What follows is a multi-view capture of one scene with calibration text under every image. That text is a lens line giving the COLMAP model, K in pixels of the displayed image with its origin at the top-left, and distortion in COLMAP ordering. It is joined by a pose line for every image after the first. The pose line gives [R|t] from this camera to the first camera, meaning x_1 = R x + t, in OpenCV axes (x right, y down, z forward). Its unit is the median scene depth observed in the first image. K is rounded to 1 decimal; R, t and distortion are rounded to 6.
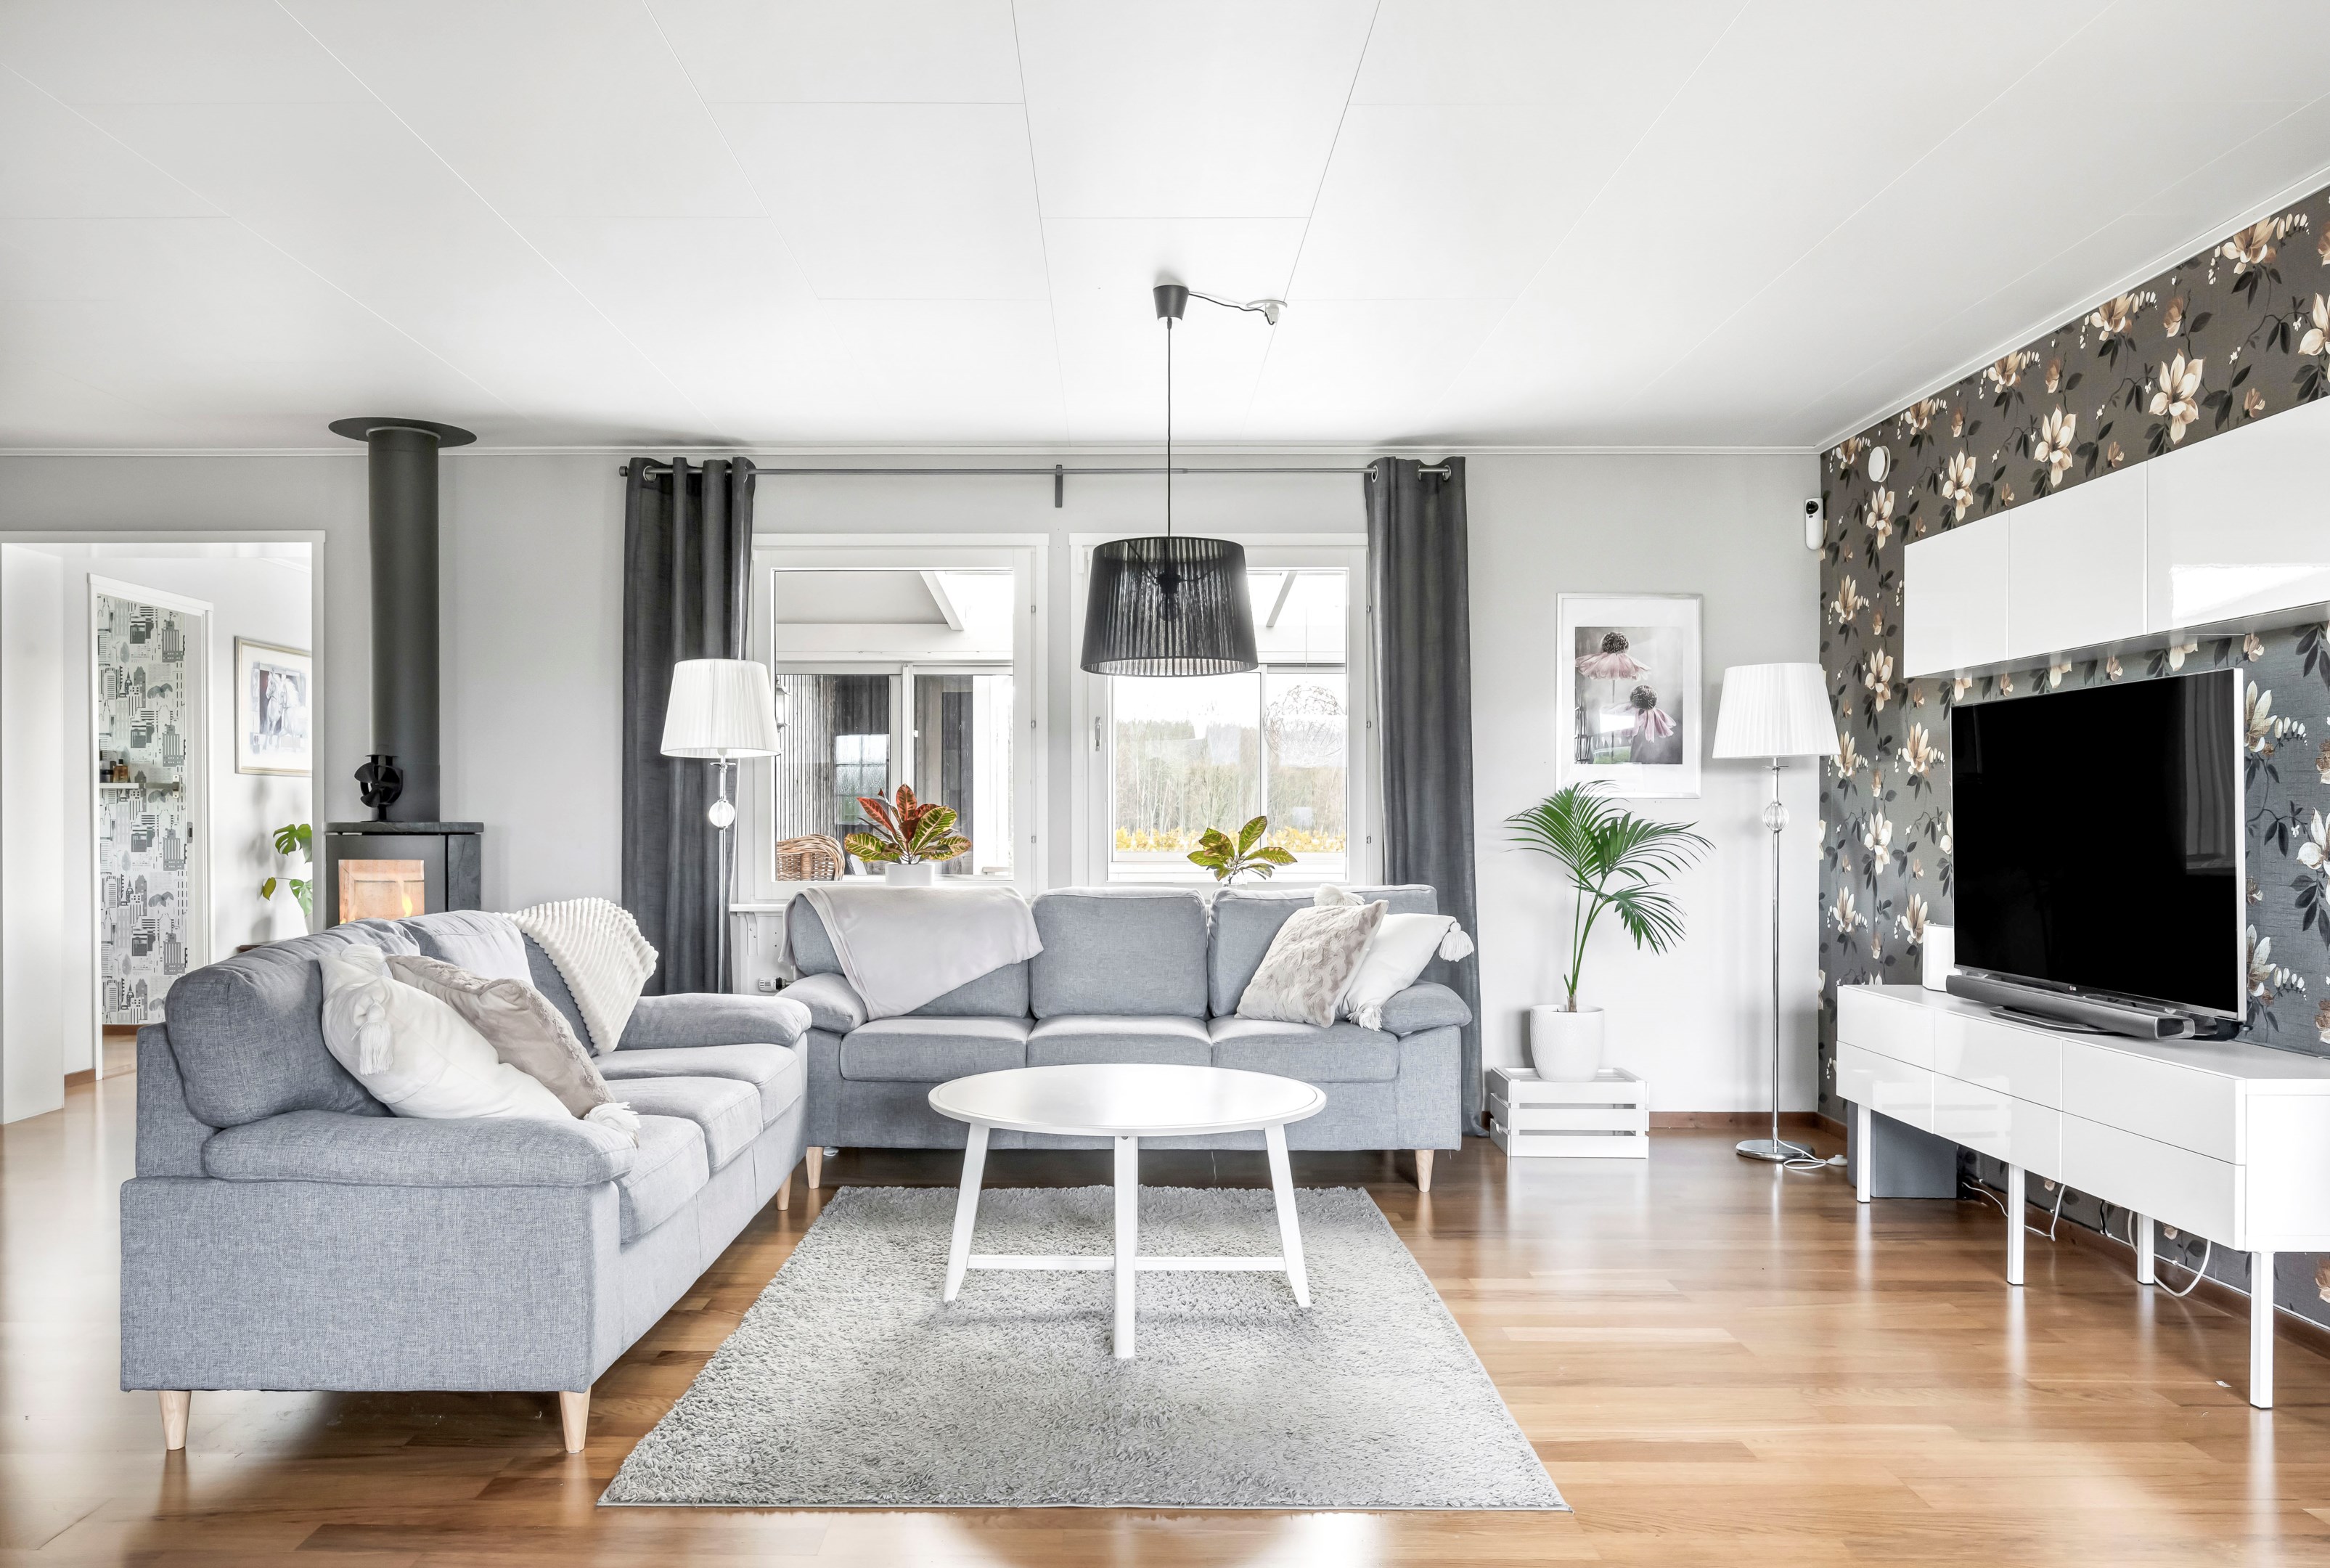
lens RADIAL K [[1712.6, 0, 1163.2], [0, 1712.6, 832.1], [0, 0, 1]] dist [-0.003589, 0.002056]
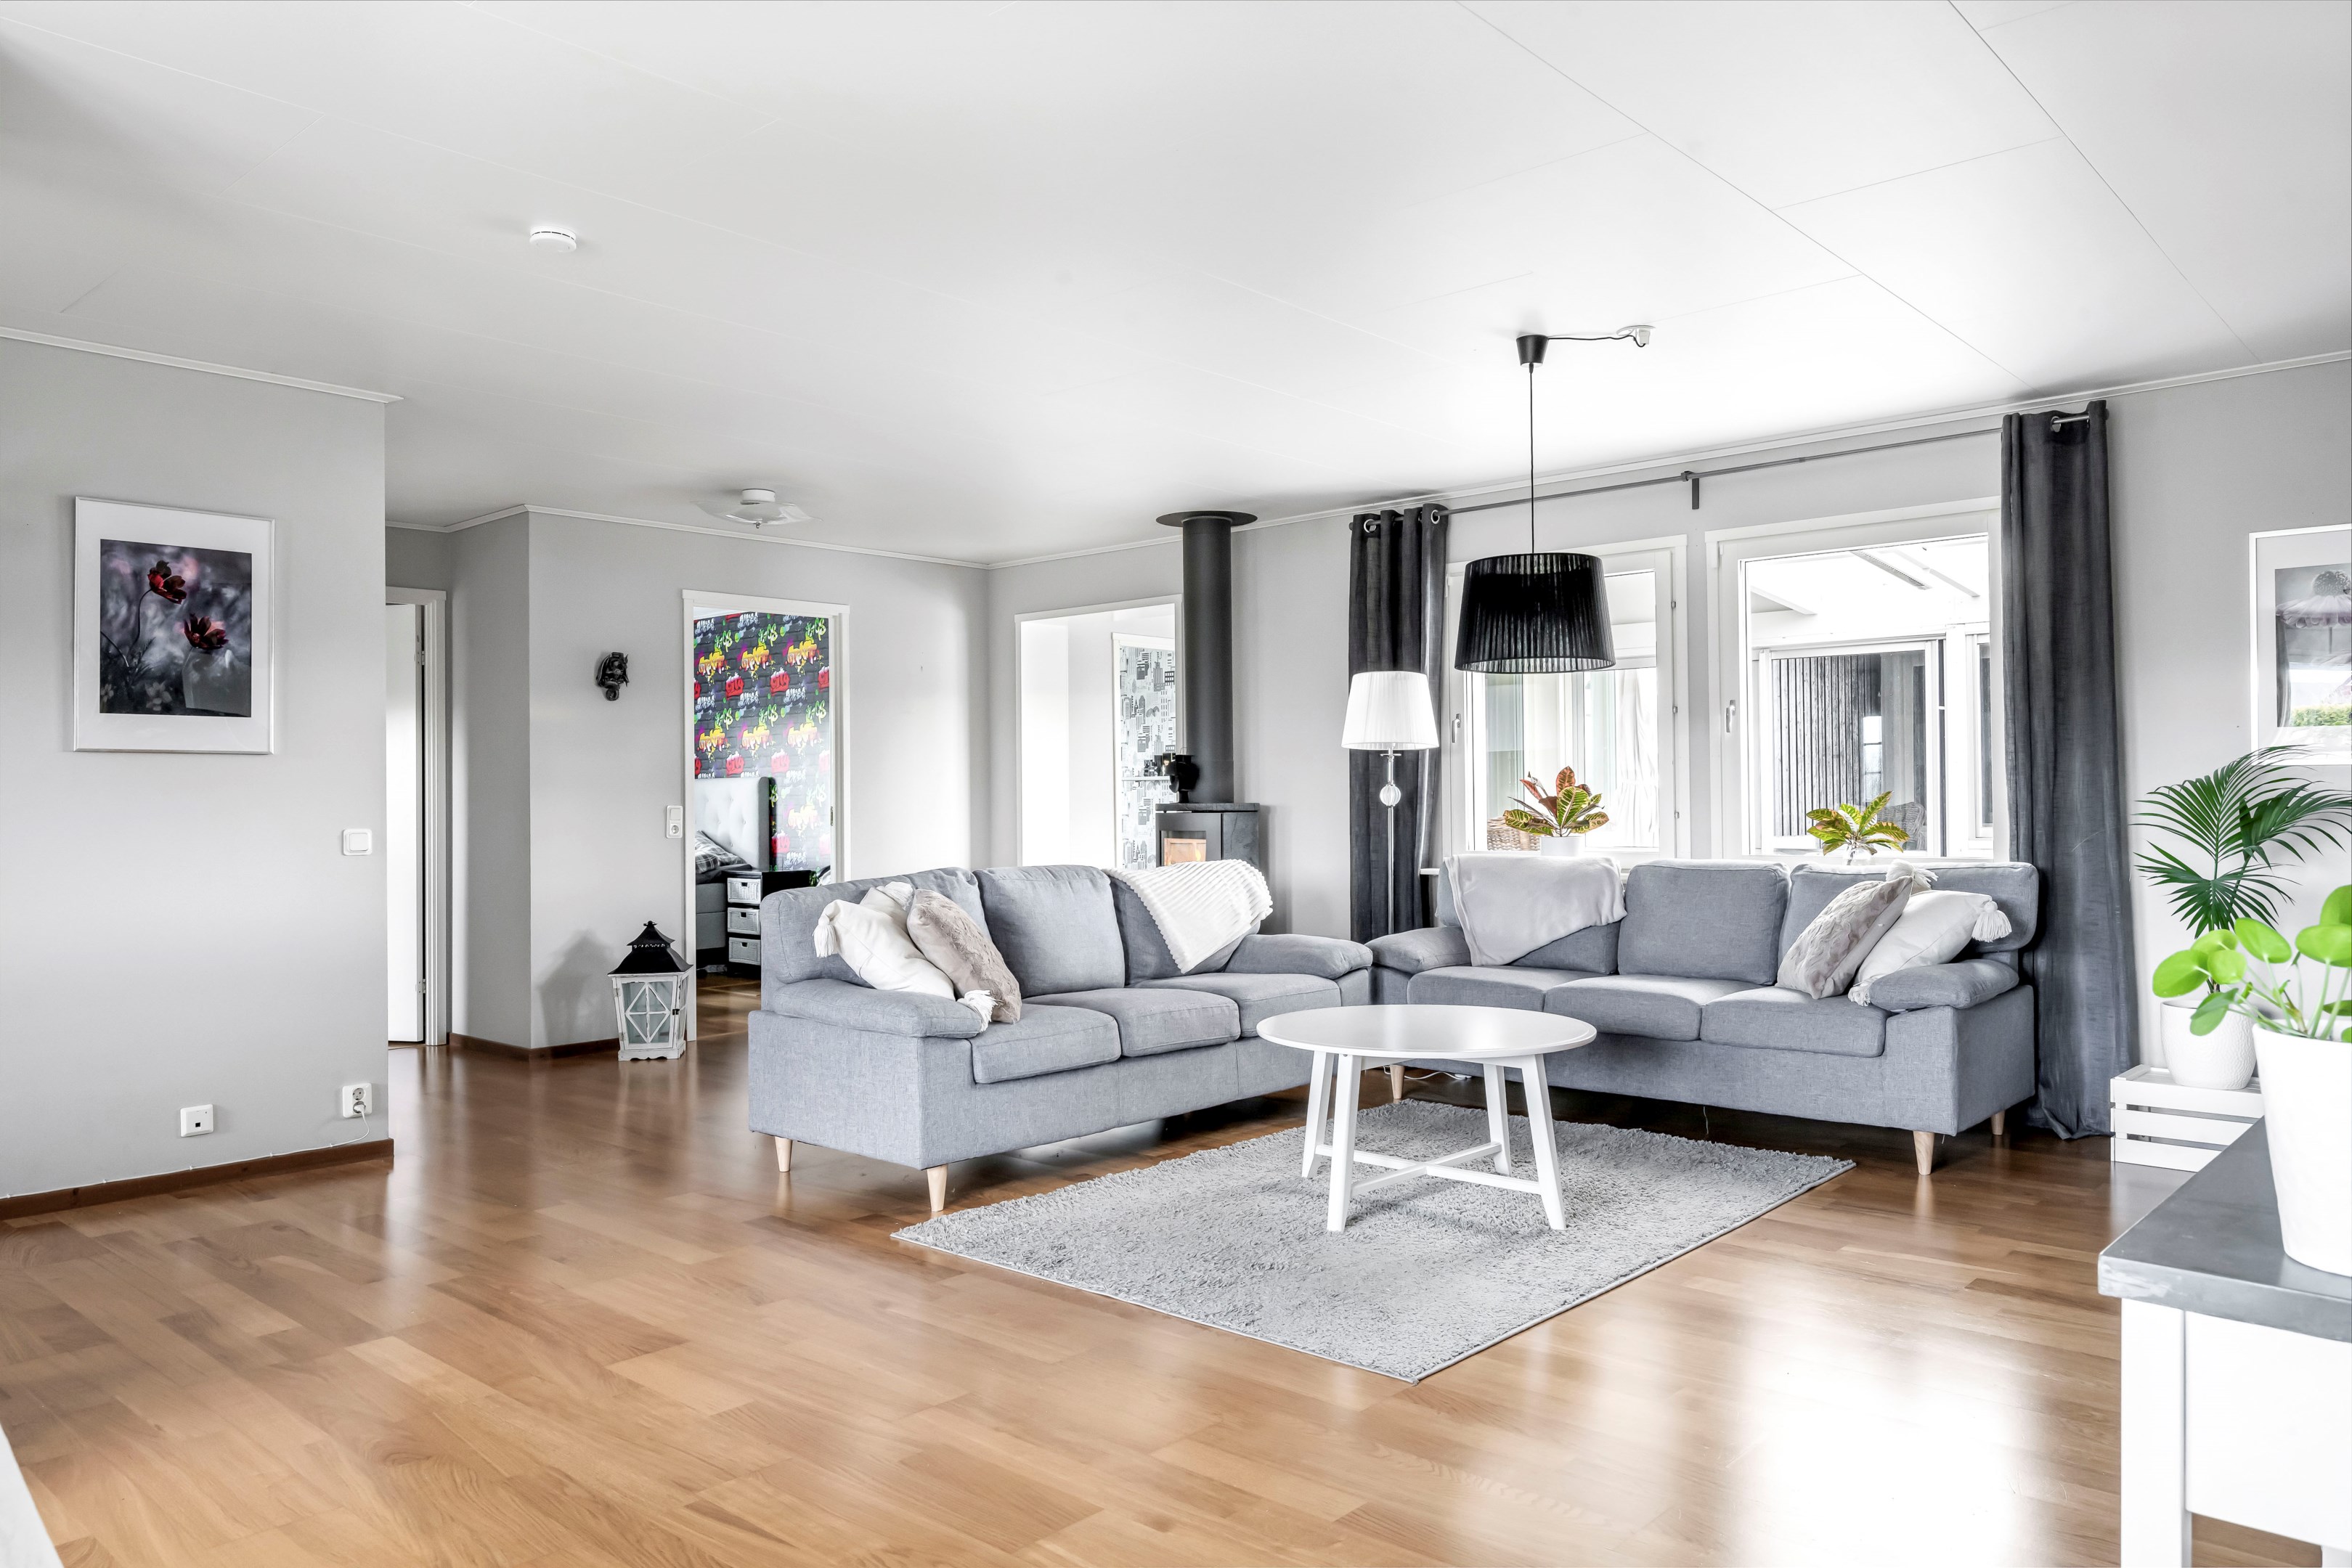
lens RADIAL K [[1594.8, 0, 1176.0], [0, 1594.8, 784.0], [0, 0, 1]] dist [0.000194, -0.000599]
pose [[0.746988, -0.014719, -0.664674, 0.402243], [0.005093, 0.999852, -0.016418, -0.000487], [0.664818, 0.008878, 0.746953, 0.029812]]
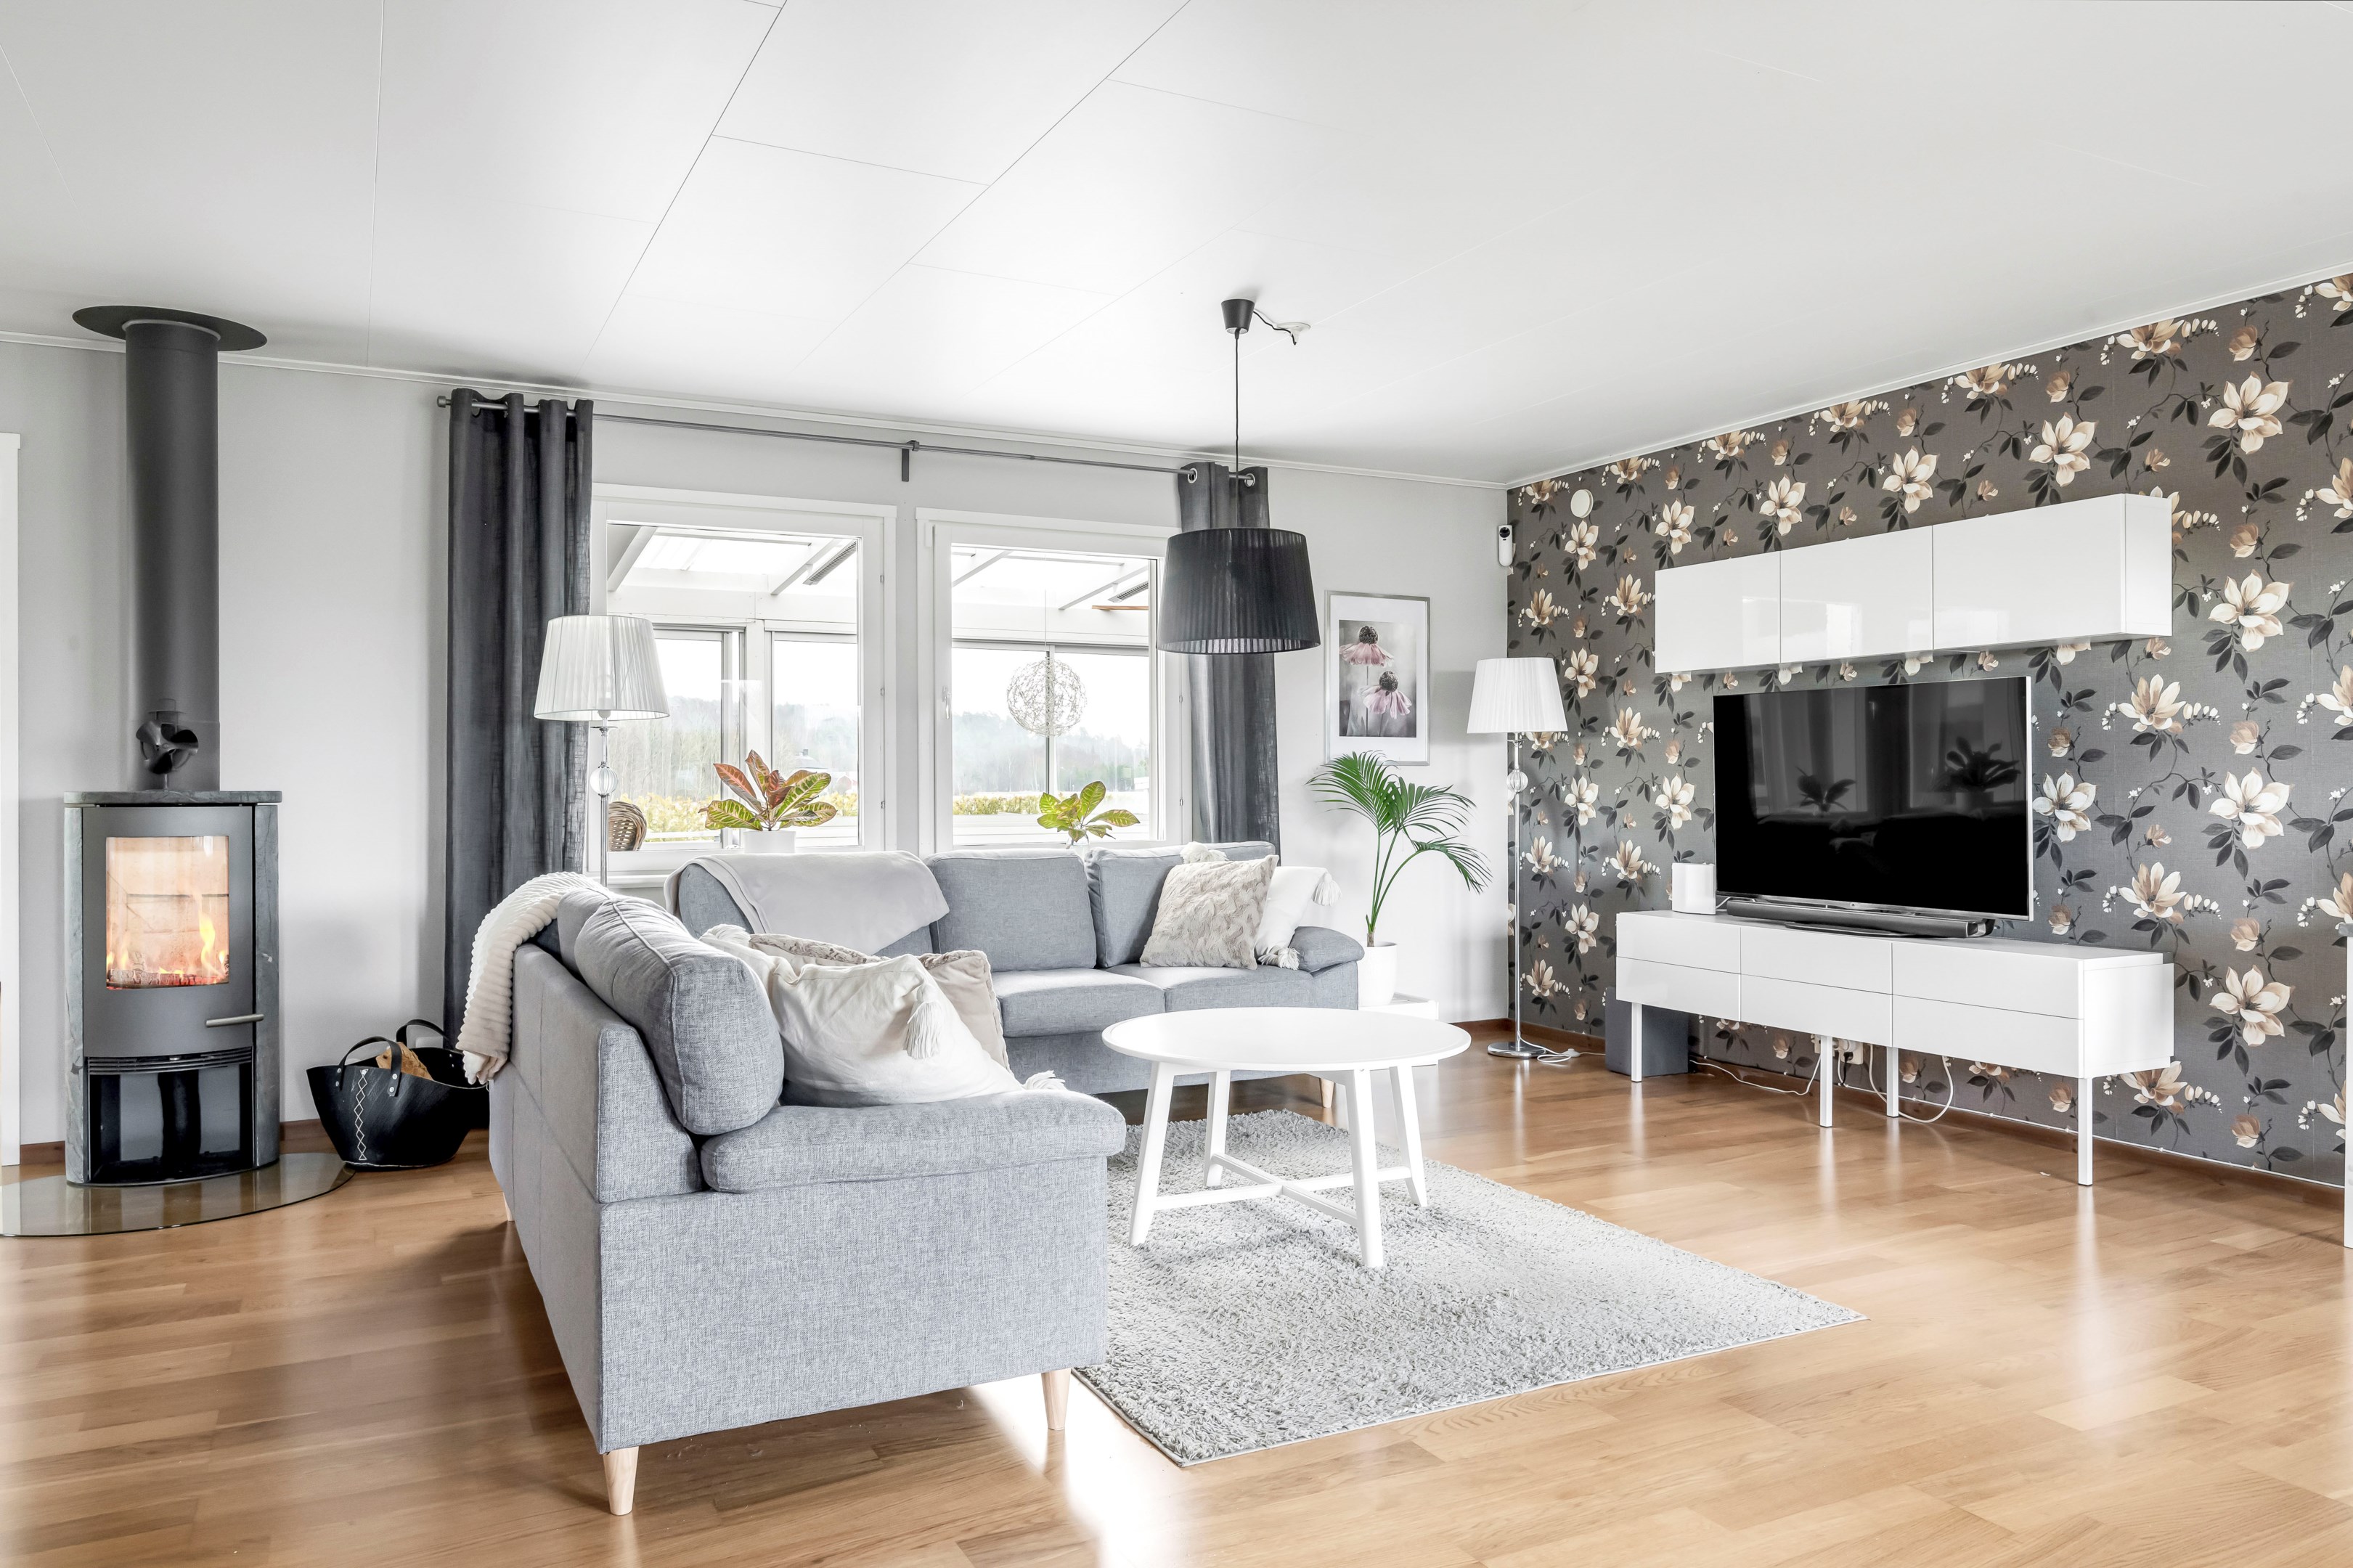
lens RADIAL K [[1570.8, 0, 1272.3], [0, 1570.8, 783.5], [0, 0, 1]] dist [-0.001709, 0.000003]
pose [[0.889100, -0.003679, 0.457698, -0.329500], [0.007492, 0.999951, -0.006515, -0.000894], [-0.457652, 0.009222, 0.889084, 0.070636]]
